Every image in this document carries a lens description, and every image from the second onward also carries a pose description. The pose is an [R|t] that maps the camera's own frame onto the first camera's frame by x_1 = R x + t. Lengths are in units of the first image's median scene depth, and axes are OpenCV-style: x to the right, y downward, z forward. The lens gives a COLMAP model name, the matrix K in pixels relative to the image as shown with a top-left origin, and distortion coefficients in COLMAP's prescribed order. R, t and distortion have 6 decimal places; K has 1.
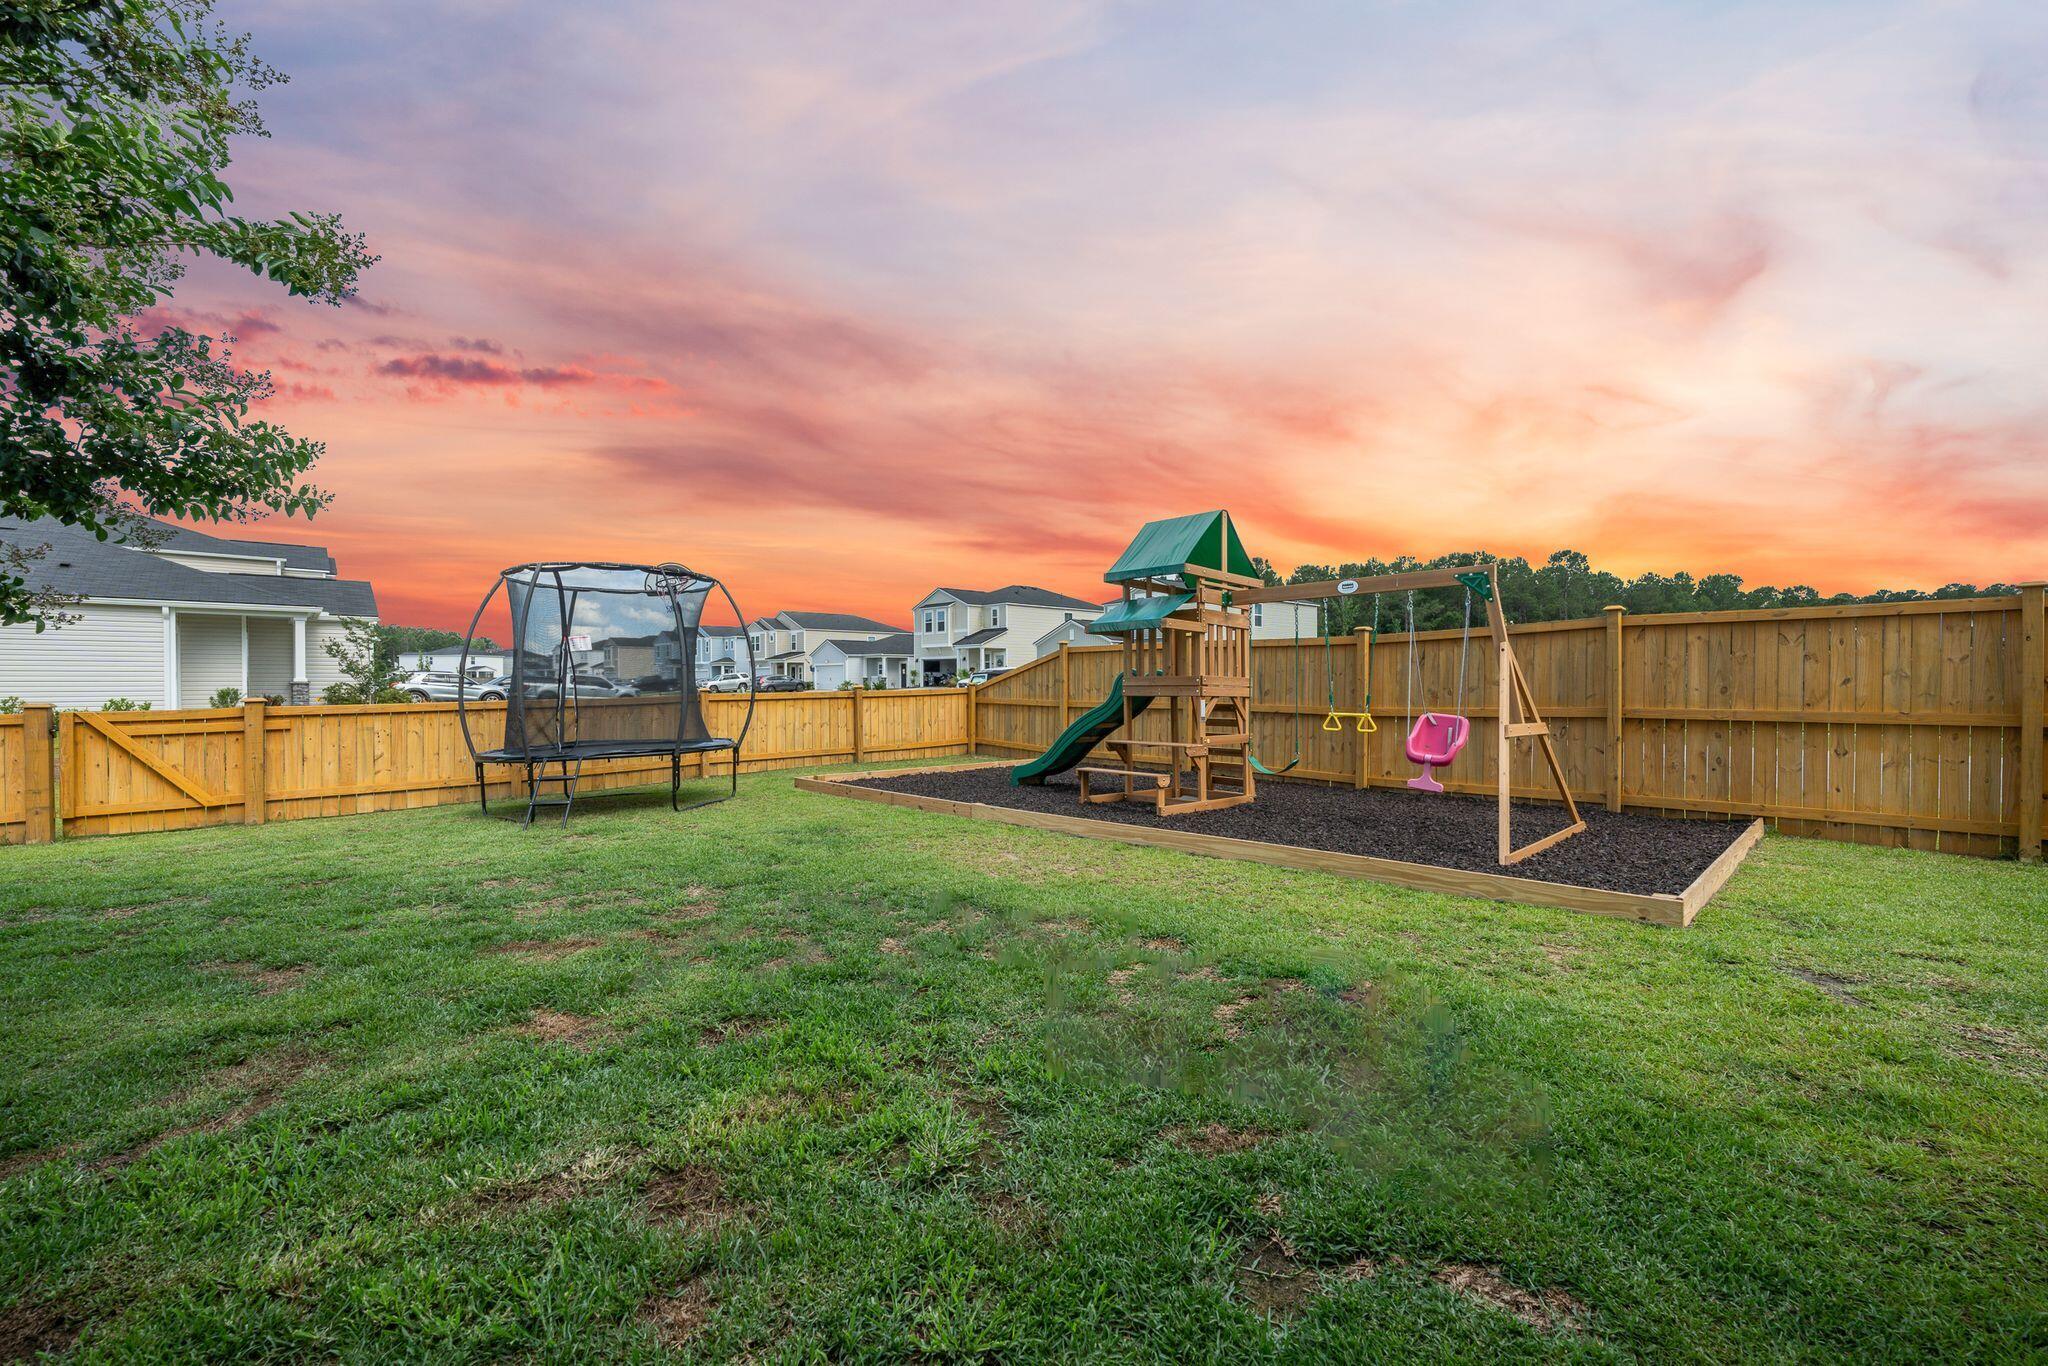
lens RADIAL K [[831.4, 0, 1015.8], [0, 831.4, 684.6], [0, 0, 1]] dist [-0.000530, -0.000861]
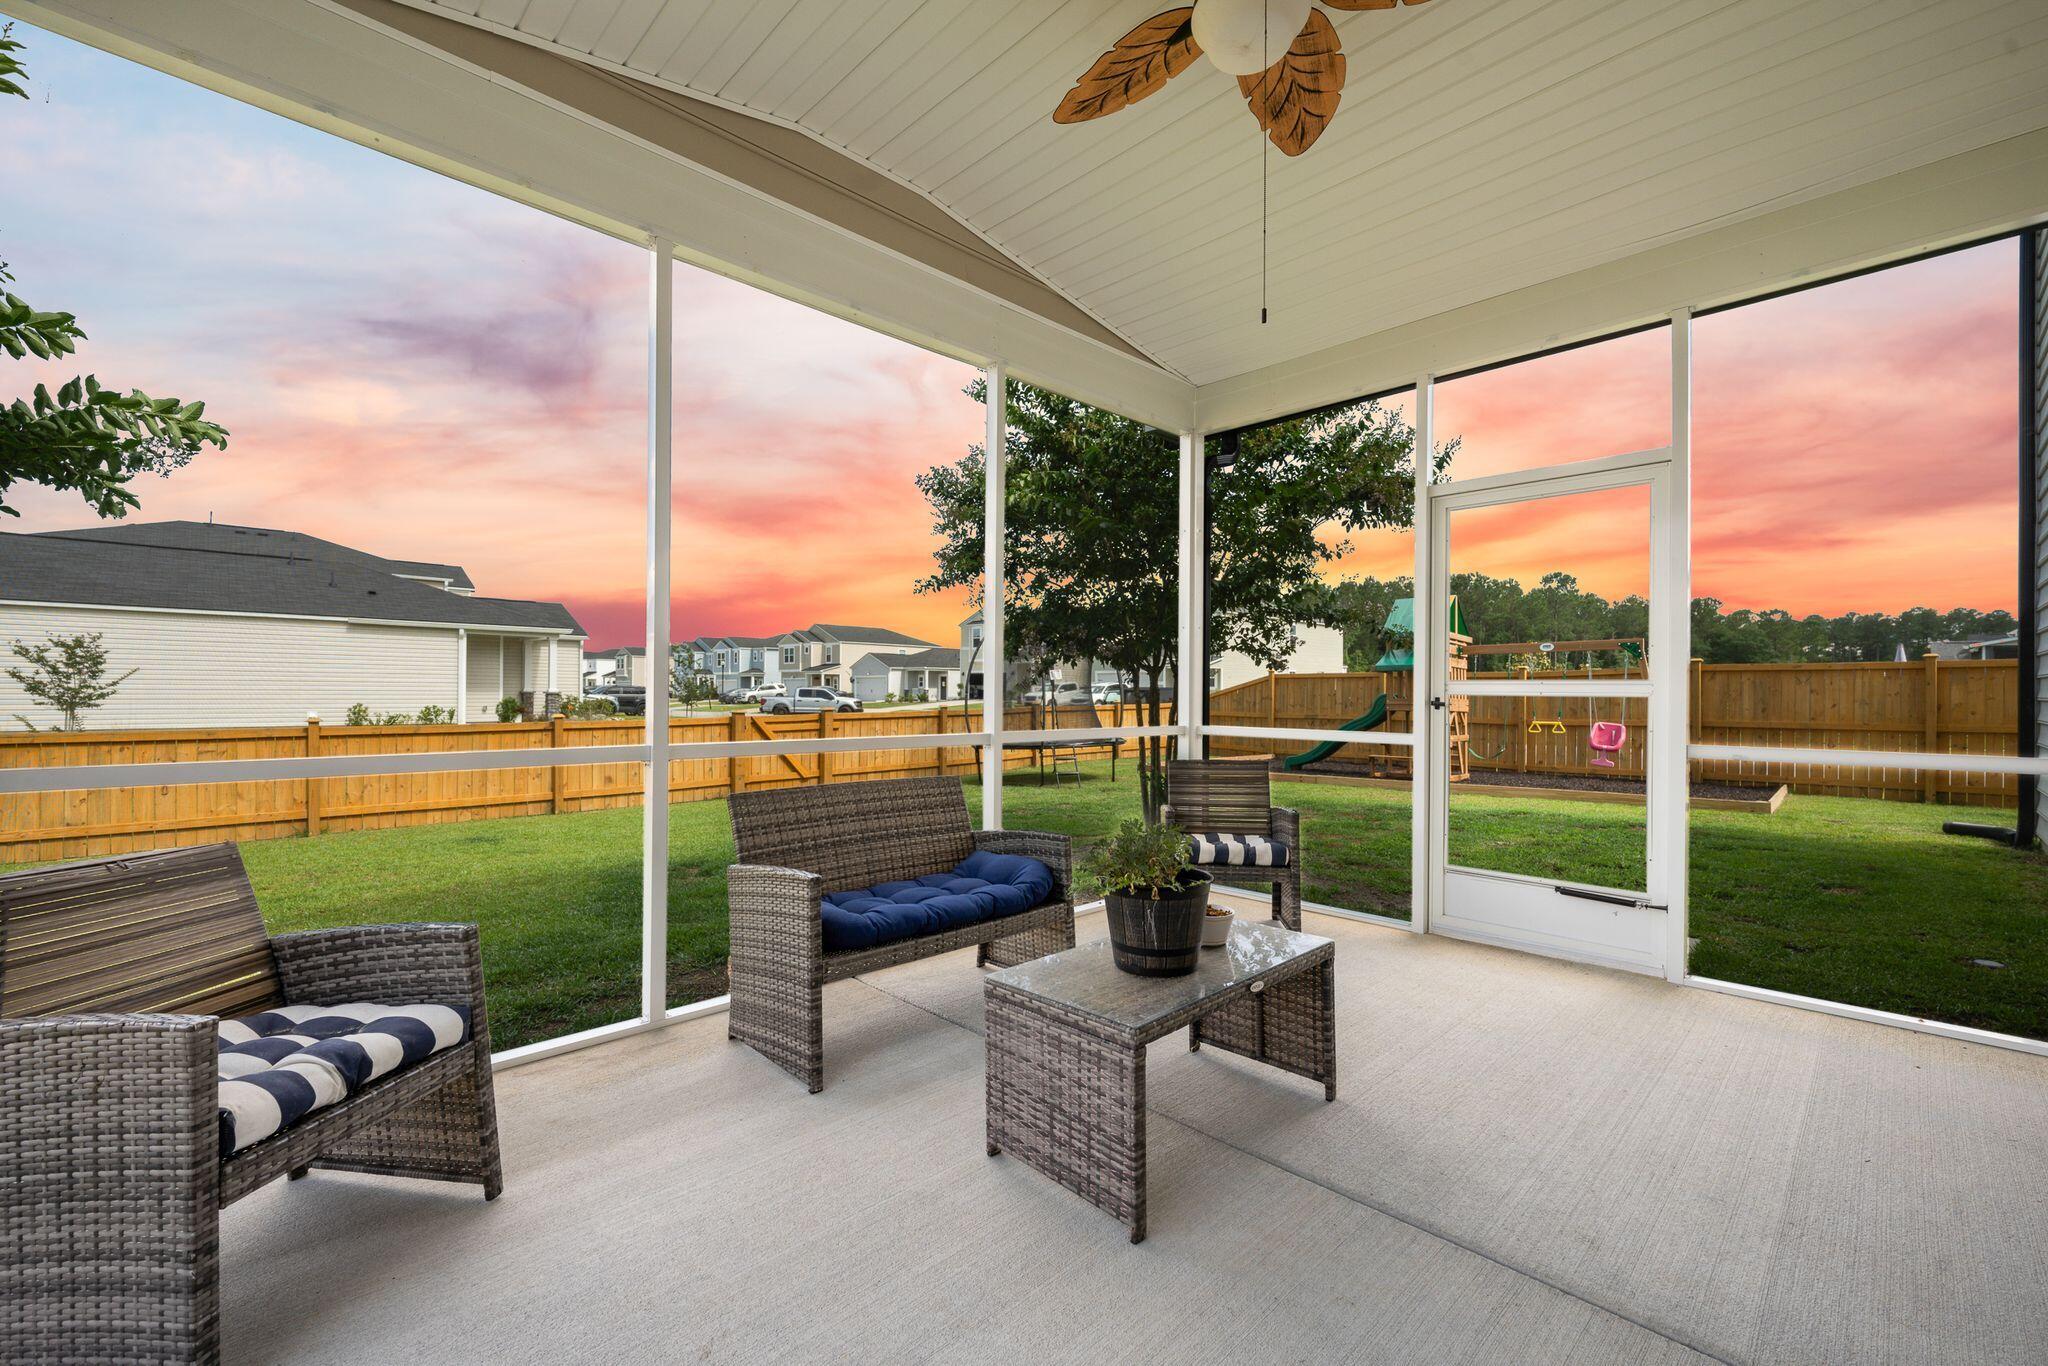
lens RADIAL K [[845.2, 0, 1024.0], [0, 845.2, 683.0], [0, 0, 1]] dist [-0.001983, -0.000323]
pose [[0.999491, 0.009040, 0.030579, -0.251294], [-0.008534, 0.999825, -0.016652, -0.002450], [-0.030724, 0.016383, 0.999394, -0.239762]]
